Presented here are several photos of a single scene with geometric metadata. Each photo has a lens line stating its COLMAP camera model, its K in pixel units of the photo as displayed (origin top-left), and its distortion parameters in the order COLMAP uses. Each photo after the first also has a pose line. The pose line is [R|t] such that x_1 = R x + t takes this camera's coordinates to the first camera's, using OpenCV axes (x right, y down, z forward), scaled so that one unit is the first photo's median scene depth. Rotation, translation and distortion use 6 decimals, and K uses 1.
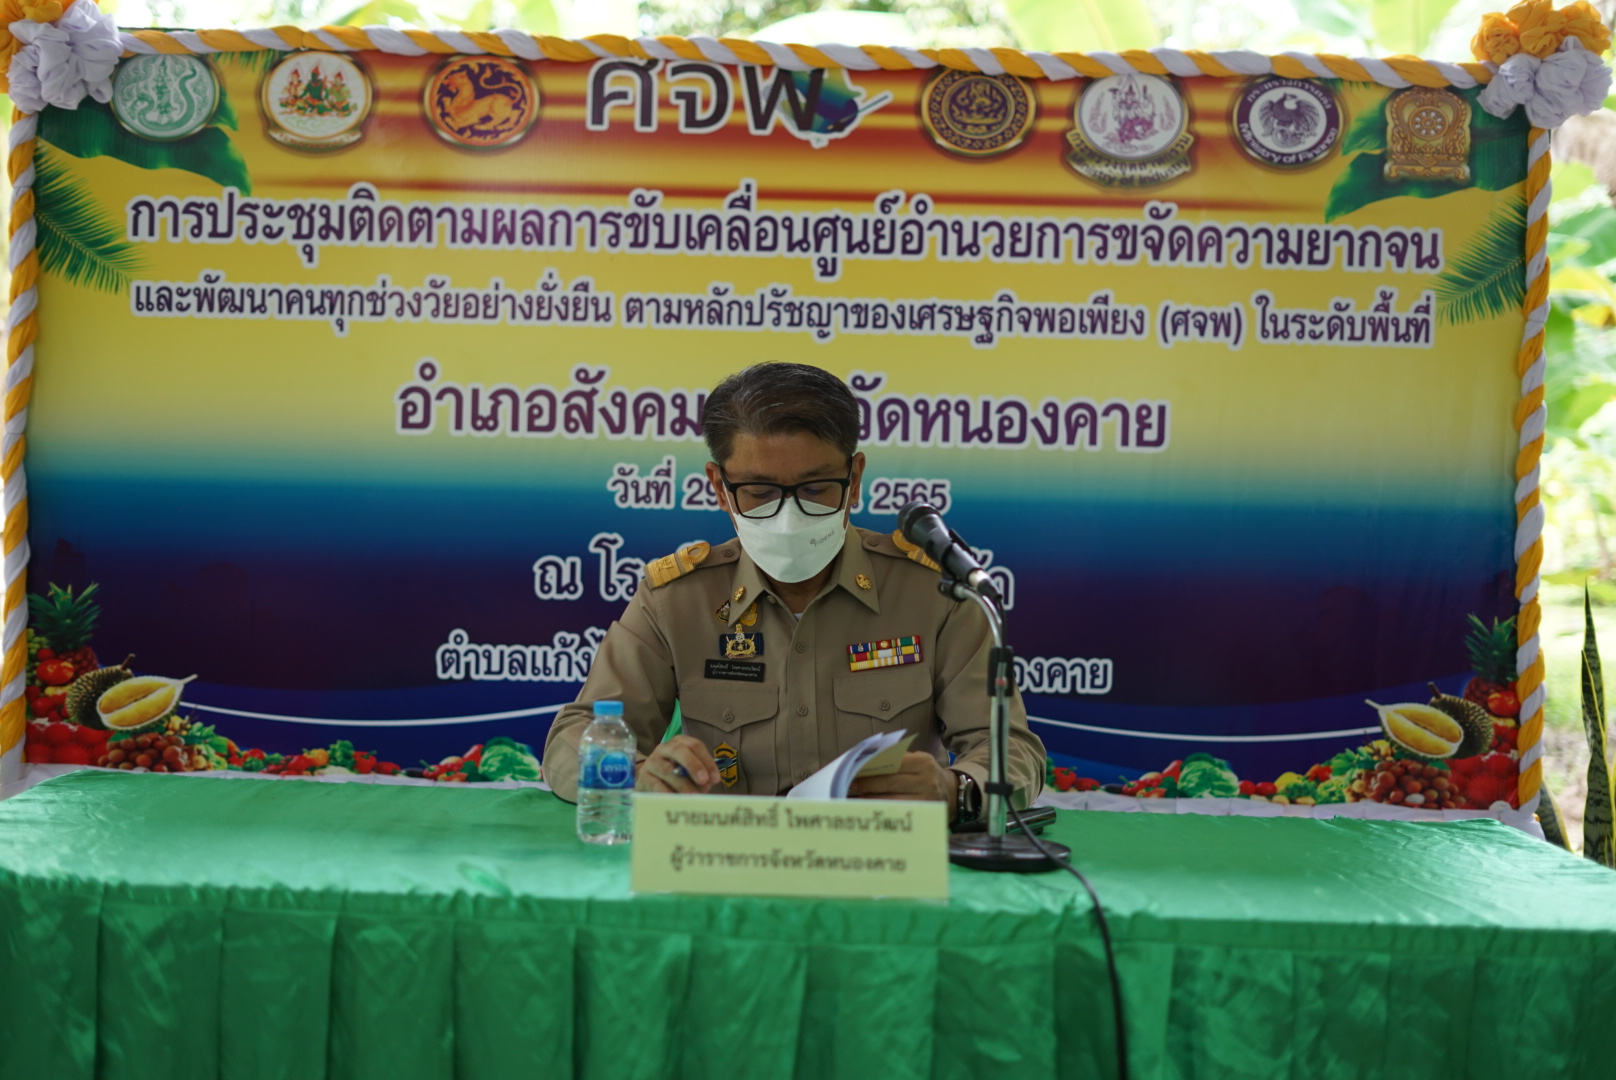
lens RADIAL K [[2398.2, 0, 808.0], [0, 2398.2, 540.0], [0, 0, 1]] dist [-0.033161, 0.055236]
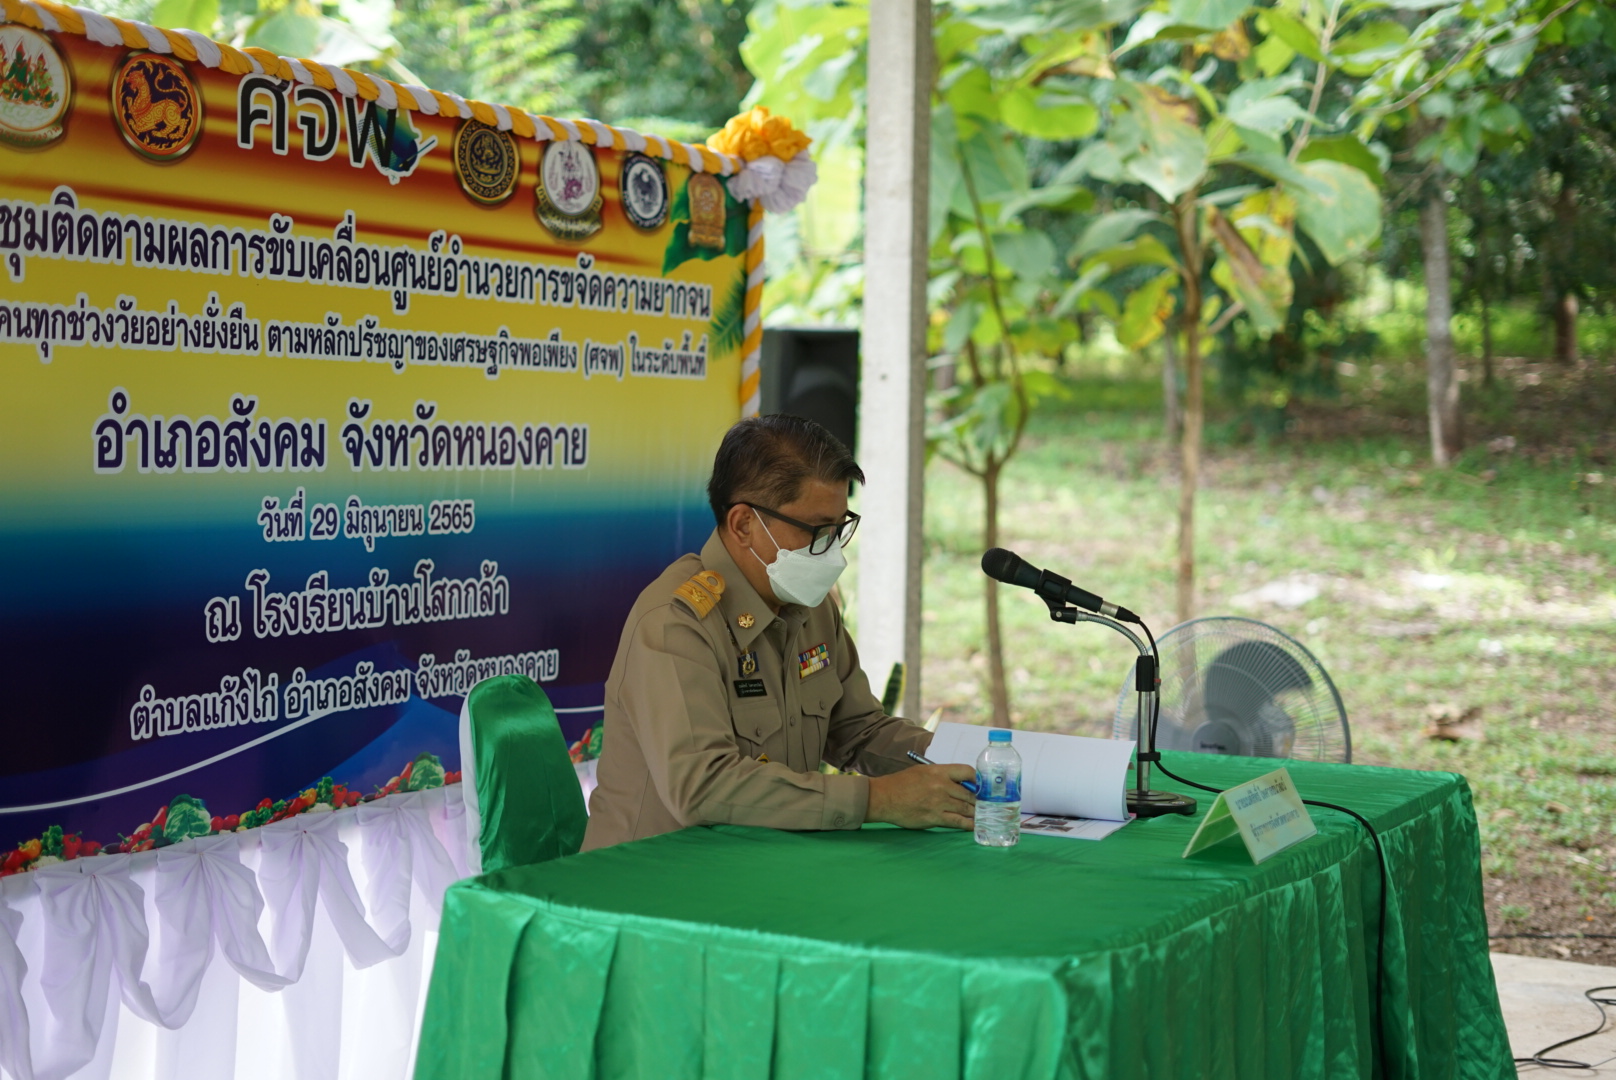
lens RADIAL K [[2398.2, 0, 808.0], [0, 2398.2, 540.0], [0, 0, 1]] dist [-0.033161, 0.055236]
pose [[0.477402, -0.056246, 0.876883, -0.825363], [0.003058, 0.998049, 0.062353, -0.074248], [-0.878679, -0.027086, 0.476643, 0.344949]]
